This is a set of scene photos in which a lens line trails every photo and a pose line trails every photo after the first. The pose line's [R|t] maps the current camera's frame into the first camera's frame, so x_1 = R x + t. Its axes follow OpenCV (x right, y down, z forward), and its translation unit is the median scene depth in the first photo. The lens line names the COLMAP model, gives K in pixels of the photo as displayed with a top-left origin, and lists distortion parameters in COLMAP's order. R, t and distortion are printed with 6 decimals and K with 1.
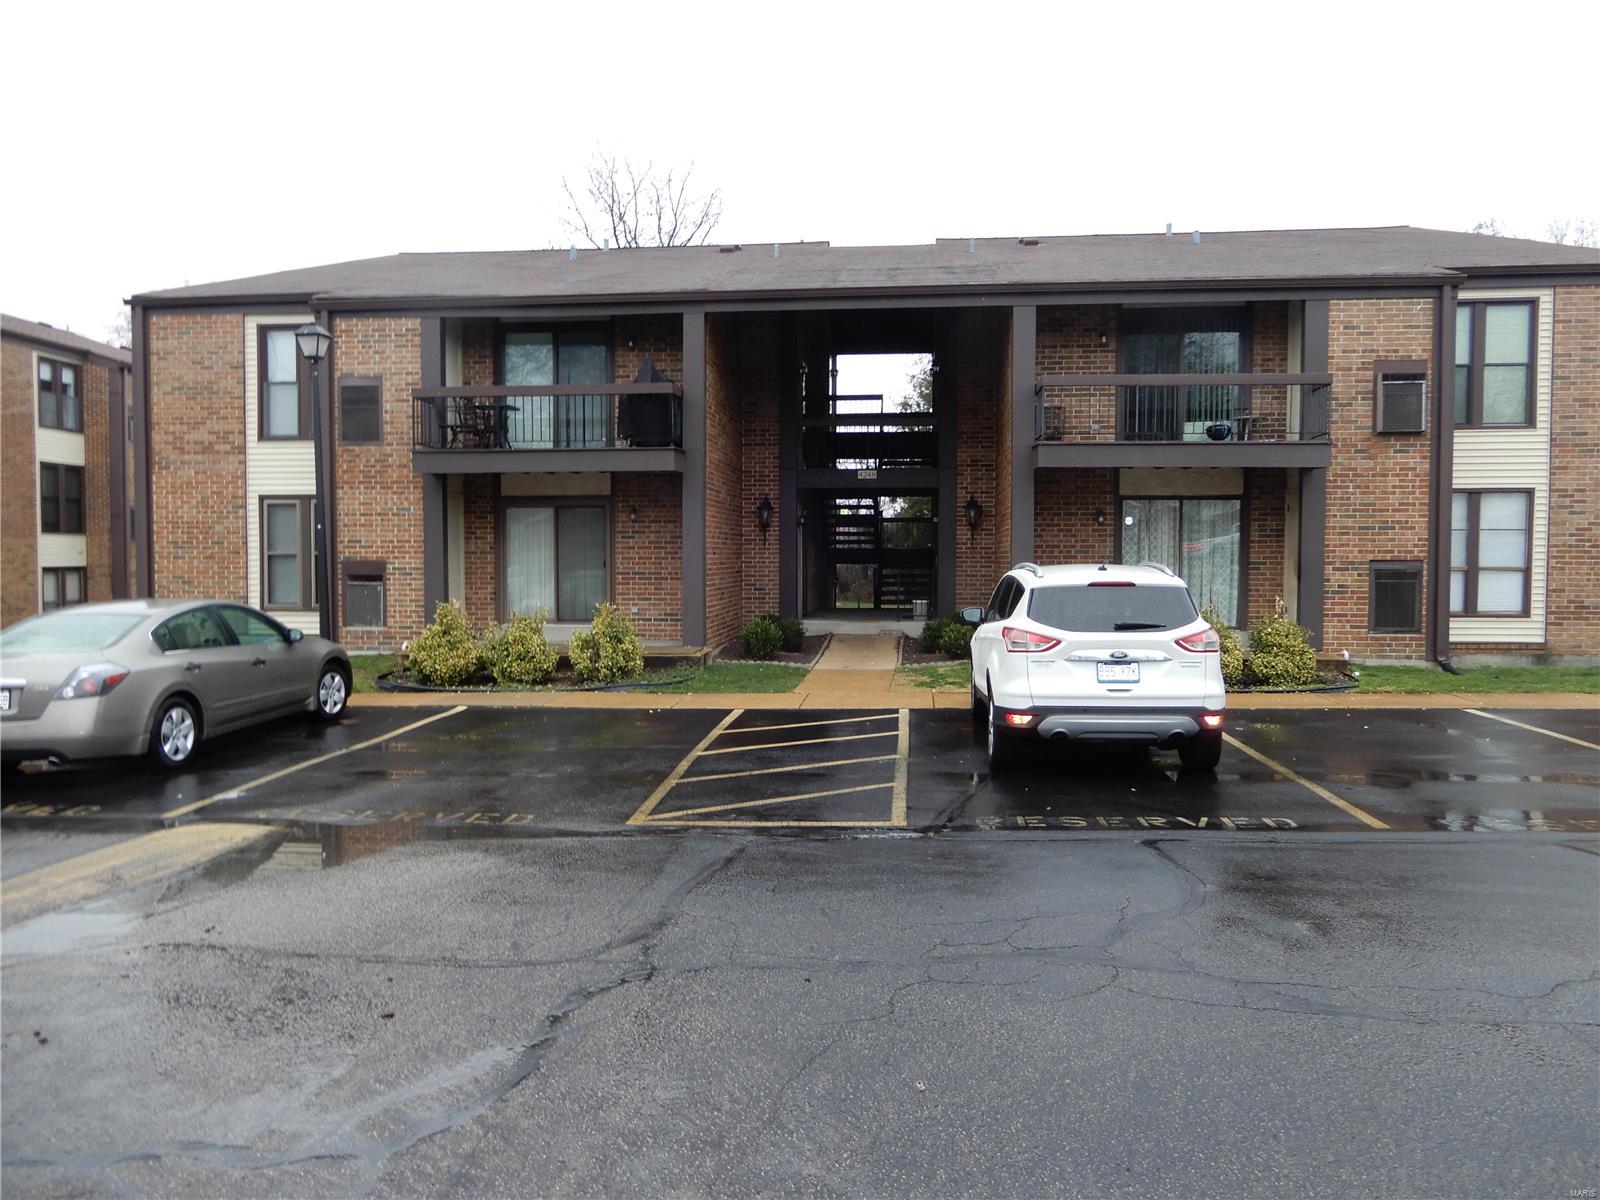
lens RADIAL K [[1150.0, 0, 790.7], [0, 1150.0, 603.3], [0, 0, 1]] dist [0.013725, -0.011038]
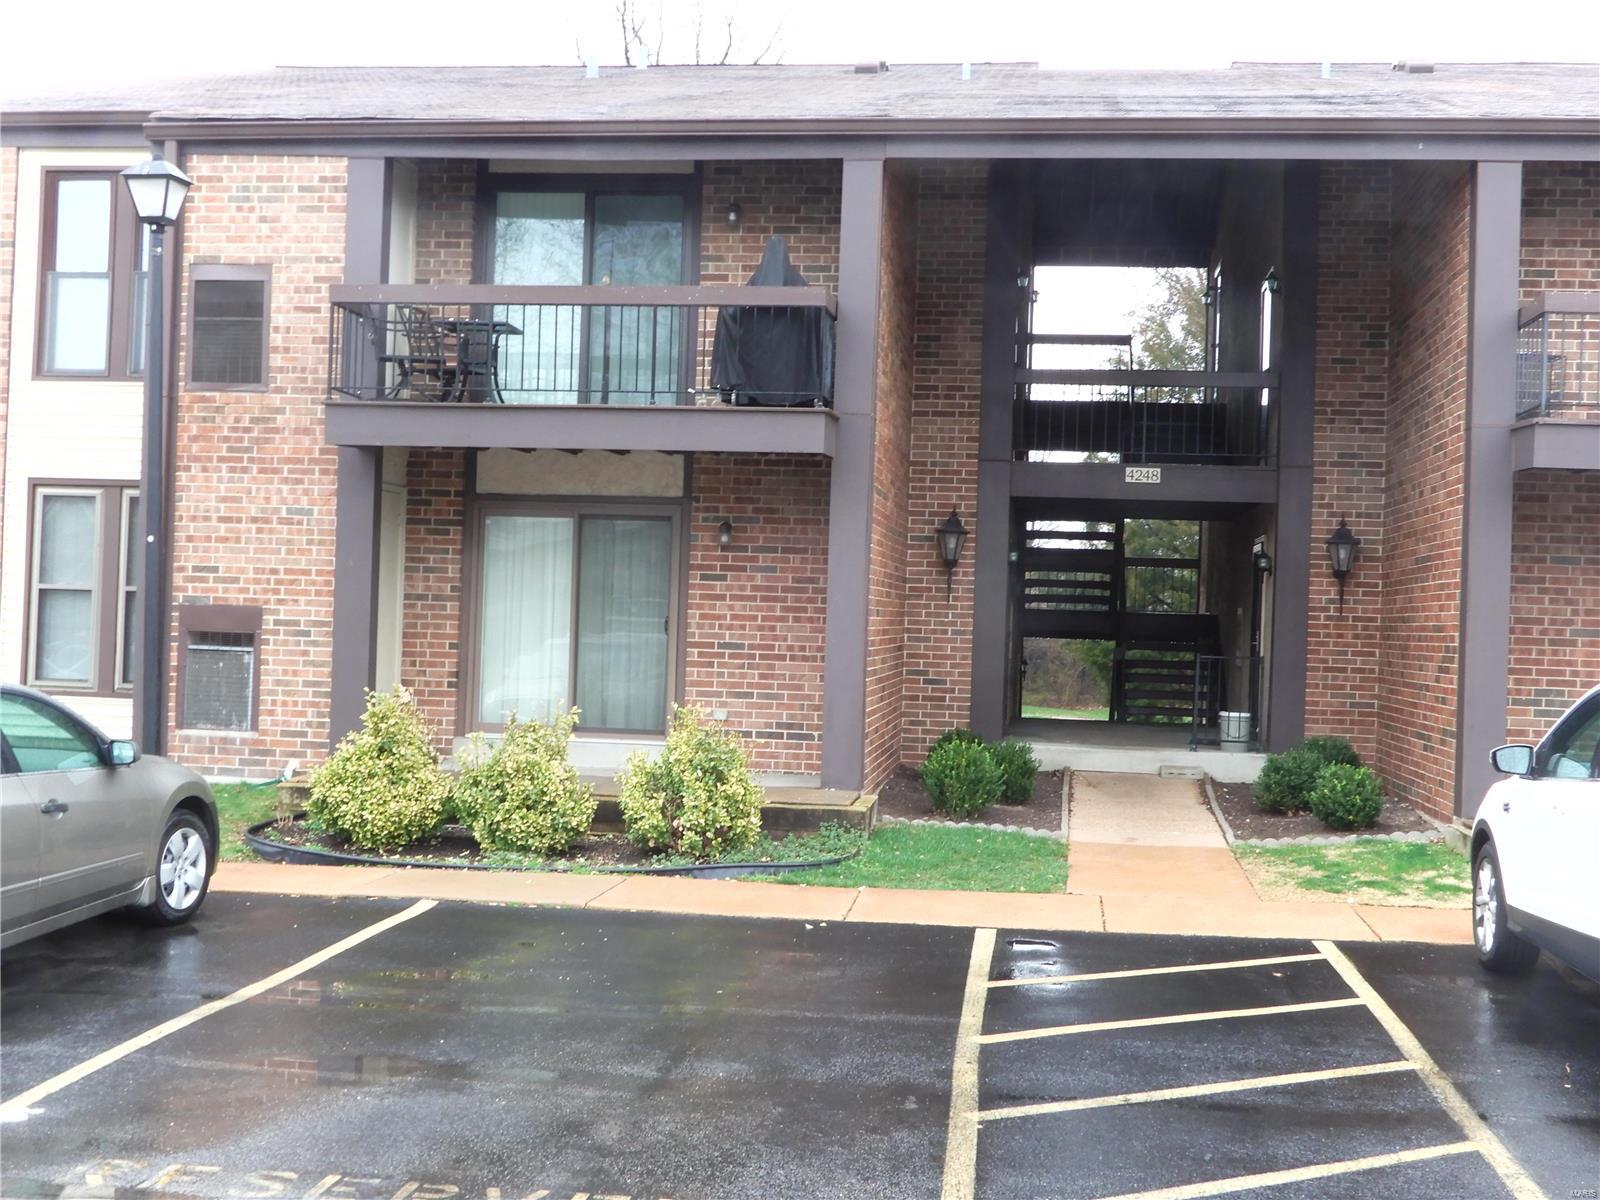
lens RADIAL K [[1930.7, 0, 805.8], [0, 1930.7, 599.7], [0, 0, 1]] dist [0.000298, 0.000000]
pose [[0.999194, 0.032259, -0.023892, -0.079677], [-0.033404, 0.998230, -0.049194, -0.004770], [0.022263, 0.049953, 0.998503, 0.116096]]
